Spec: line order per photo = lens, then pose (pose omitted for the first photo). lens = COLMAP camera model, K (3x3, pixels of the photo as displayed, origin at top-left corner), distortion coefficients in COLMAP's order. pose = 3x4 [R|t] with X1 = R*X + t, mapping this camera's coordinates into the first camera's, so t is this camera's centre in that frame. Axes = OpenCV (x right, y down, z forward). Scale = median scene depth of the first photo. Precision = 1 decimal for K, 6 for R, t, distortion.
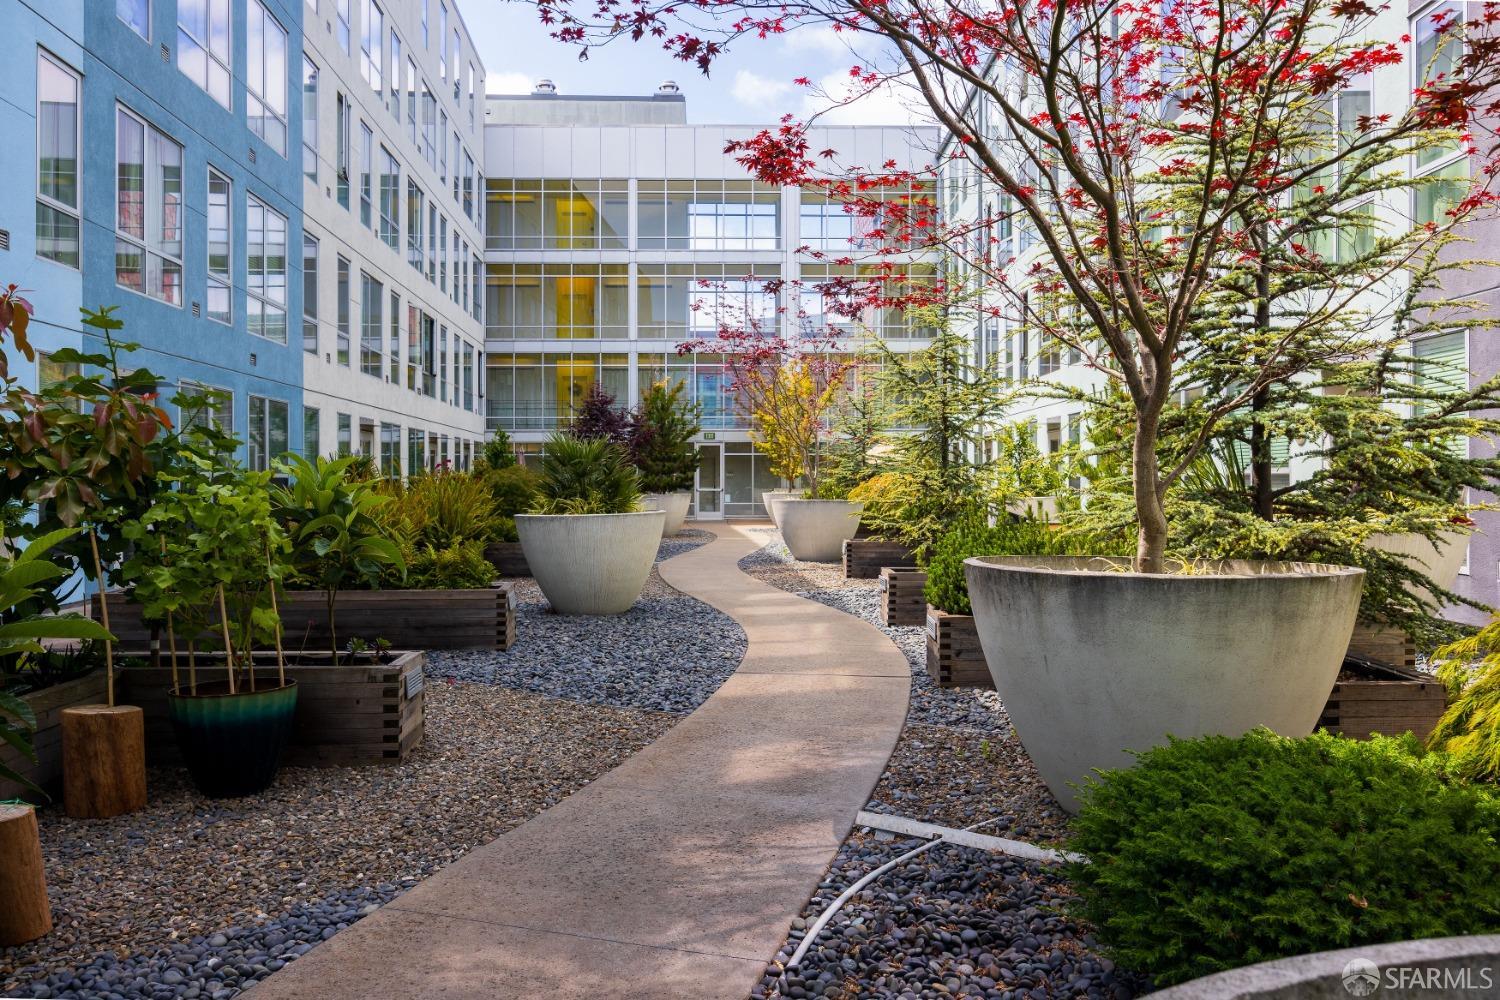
lens RADIAL K [[1172.8, 0, 759.8], [0, 1172.8, 497.3], [0, 0, 1]] dist [0.000018, -0.012735]
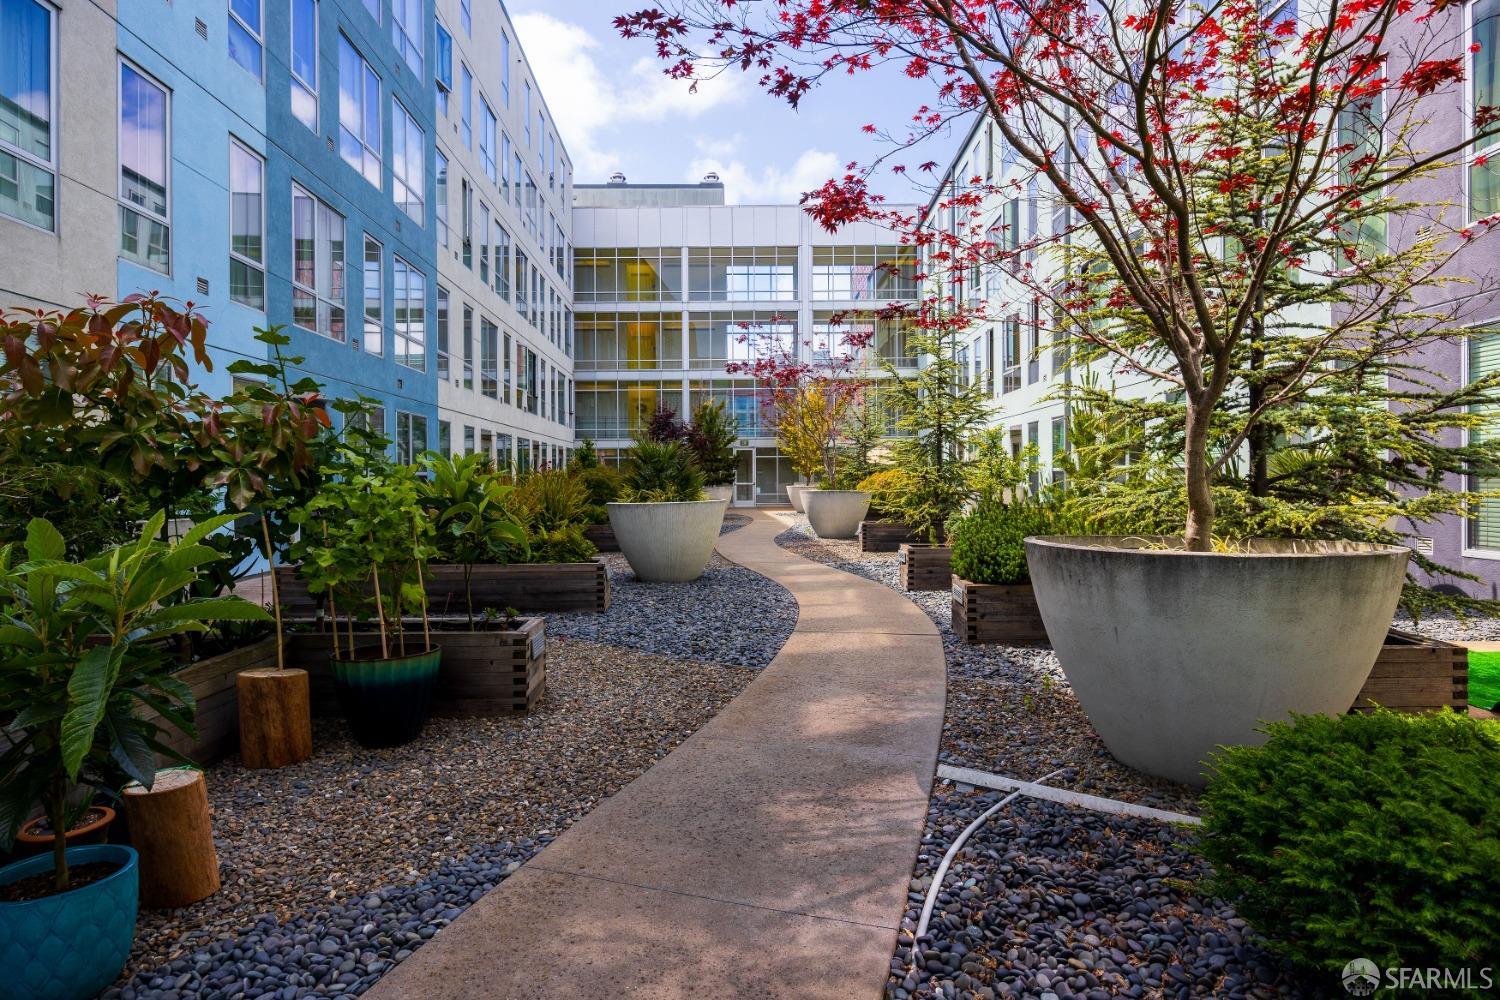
lens RADIAL K [[841.7, 0, 736.8], [0, 841.7, 492.6], [0, 0, 1]] dist [-0.000806, -0.003699]
pose [[0.999634, -0.004860, -0.026622, -0.074790], [0.004907, 0.999987, 0.001682, 0.005010], [0.026613, -0.001812, 0.999644, 0.167157]]
